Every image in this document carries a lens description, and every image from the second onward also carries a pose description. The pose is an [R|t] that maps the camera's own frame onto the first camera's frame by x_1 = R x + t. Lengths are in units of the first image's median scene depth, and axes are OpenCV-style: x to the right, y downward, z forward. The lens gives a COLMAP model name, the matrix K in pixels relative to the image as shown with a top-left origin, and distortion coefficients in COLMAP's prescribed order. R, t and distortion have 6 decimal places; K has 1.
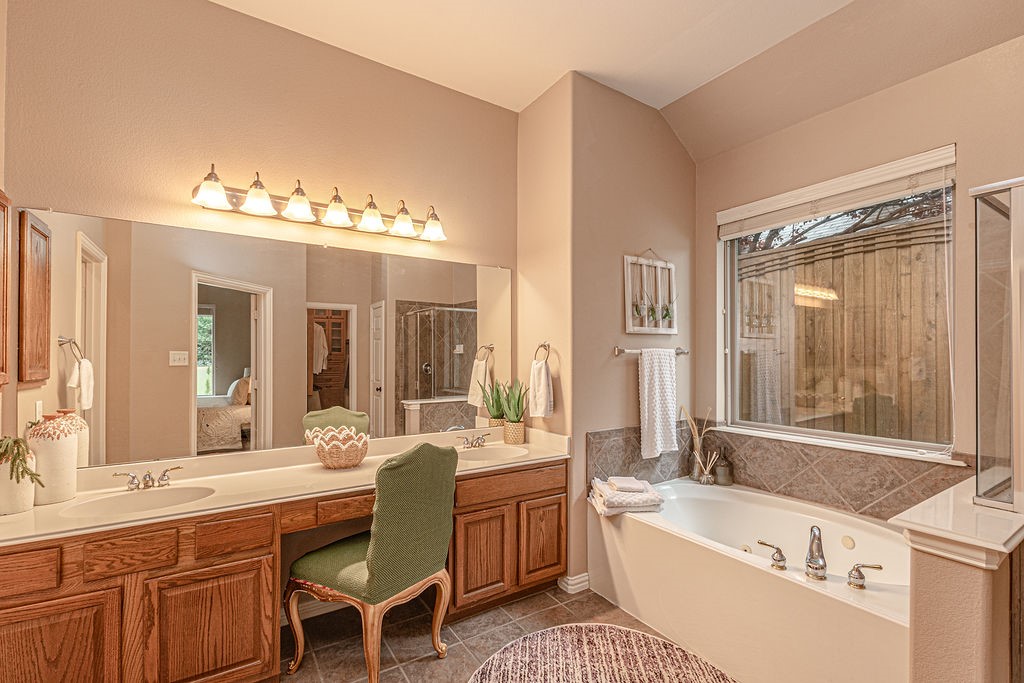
lens RADIAL K [[448.4, 0, 506.9], [0, 448.4, 356.7], [0, 0, 1]] dist [0.007066, -0.001665]
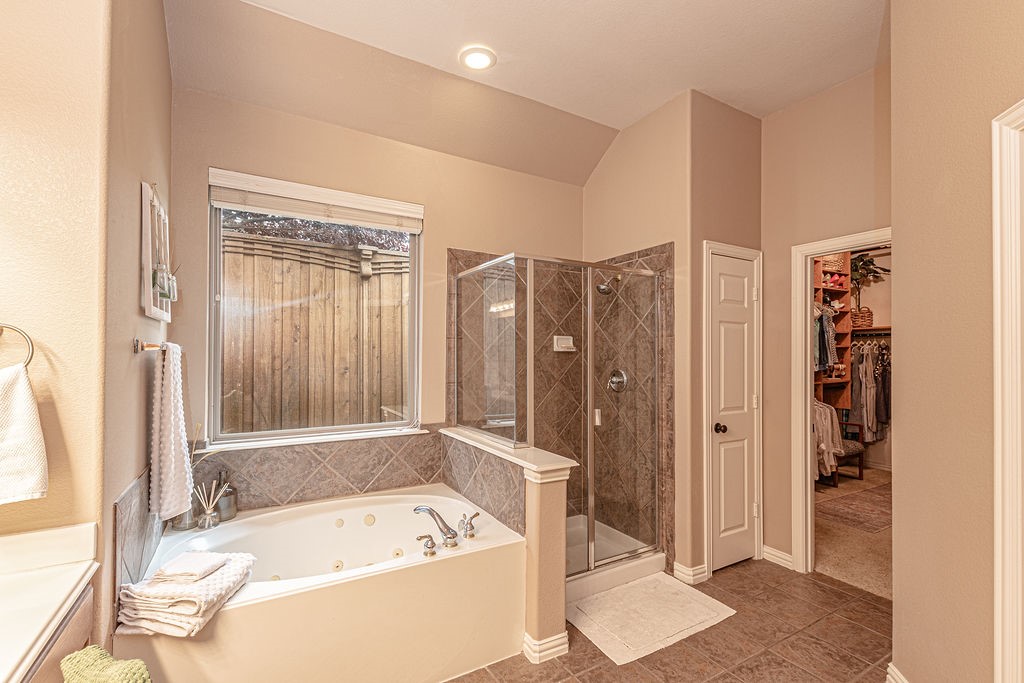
lens RADIAL K [[448.4, 0, 511.0], [0, 448.4, 349.5], [0, 0, 1]] dist [0.007066, -0.001665]
pose [[0.046975, 0.015796, 0.998771, -0.301905], [-0.005281, 0.999865, -0.015565, -0.000537], [-0.998882, -0.004543, 0.047052, 0.502626]]
